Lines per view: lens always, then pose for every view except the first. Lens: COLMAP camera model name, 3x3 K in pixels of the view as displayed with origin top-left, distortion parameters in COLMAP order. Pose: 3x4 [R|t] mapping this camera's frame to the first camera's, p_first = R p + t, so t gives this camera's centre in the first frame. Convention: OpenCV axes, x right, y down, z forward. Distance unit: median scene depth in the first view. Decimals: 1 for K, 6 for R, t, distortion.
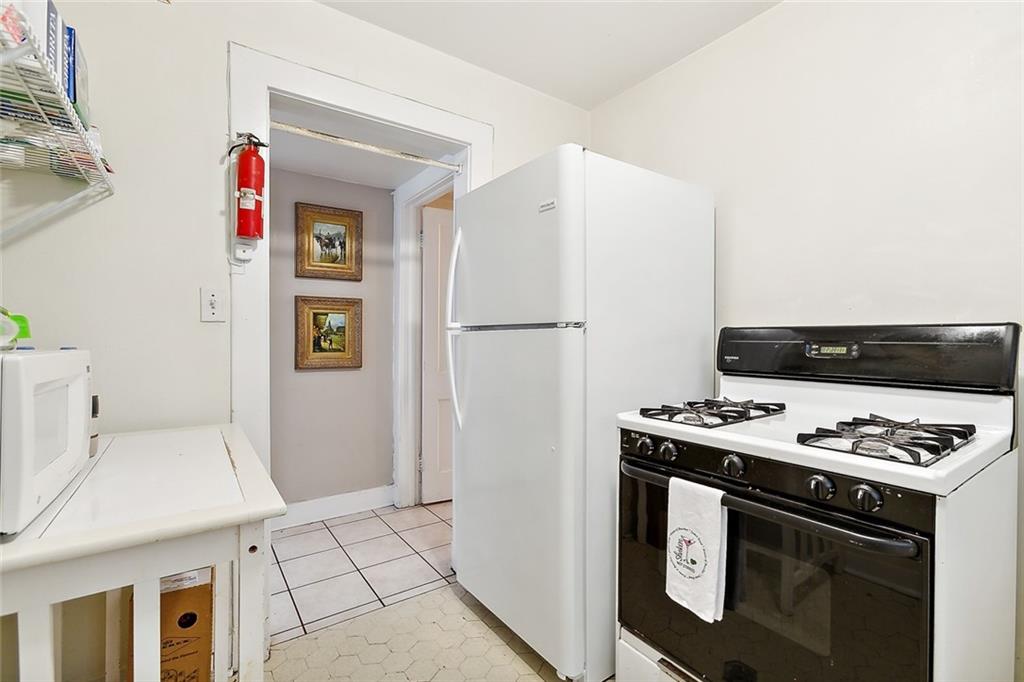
lens RADIAL K [[462.8, 0, 512.0], [0, 462.8, 341.0], [0, 0, 1]] dist [-0.000591, 0.000394]
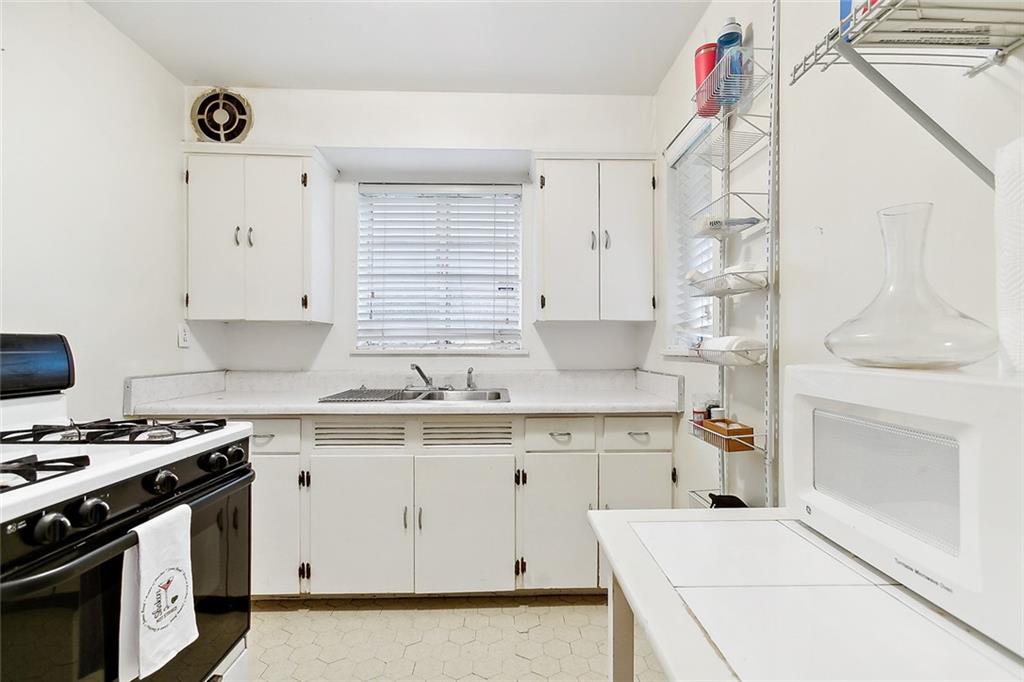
lens RADIAL K [[462.8, 0, 512.0], [0, 462.8, 341.0], [0, 0, 1]] dist [-0.000591, 0.000394]
pose [[-0.830878, 0.003154, 0.556445, -0.646993], [0.001629, 0.999993, -0.003236, -0.019474], [-0.556452, -0.001783, -0.830878, 1.367641]]
